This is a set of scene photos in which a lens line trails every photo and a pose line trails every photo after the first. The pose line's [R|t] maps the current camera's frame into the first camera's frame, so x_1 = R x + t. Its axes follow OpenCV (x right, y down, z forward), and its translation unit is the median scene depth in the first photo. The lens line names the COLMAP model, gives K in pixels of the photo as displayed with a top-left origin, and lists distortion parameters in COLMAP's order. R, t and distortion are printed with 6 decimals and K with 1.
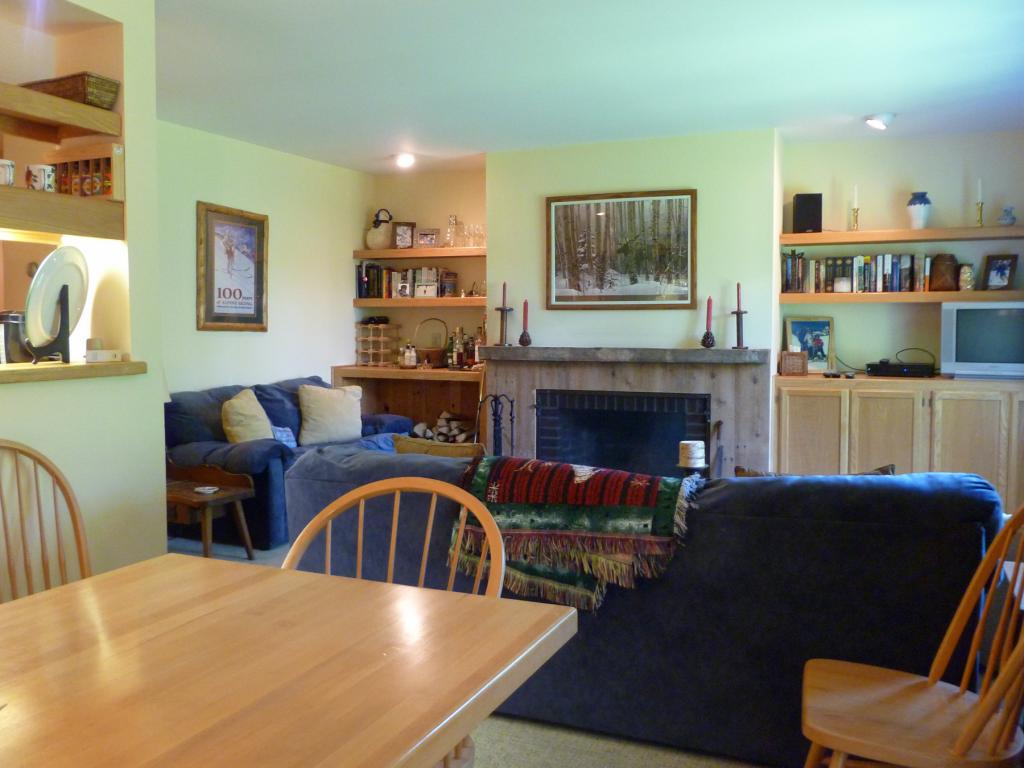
lens RADIAL K [[871.3, 0, 512.0], [0, 871.3, 384.0], [0, 0, 1]] dist [-0.070612, -0.000188]
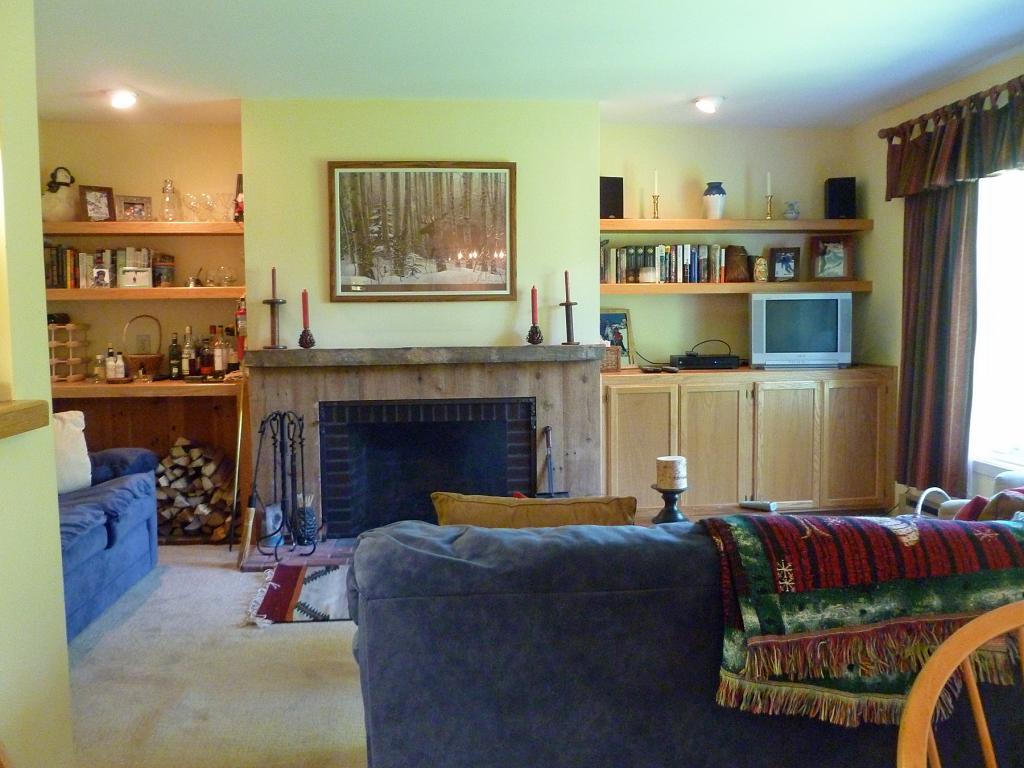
lens RADIAL K [[871.3, 0, 512.0], [0, 871.3, 384.0], [0, 0, 1]] dist [-0.070612, -0.000188]
pose [[0.873470, -0.045210, 0.484775, -0.213250], [0.043360, 0.998946, 0.015034, -0.015382], [-0.484943, 0.007888, 0.874510, 0.229918]]
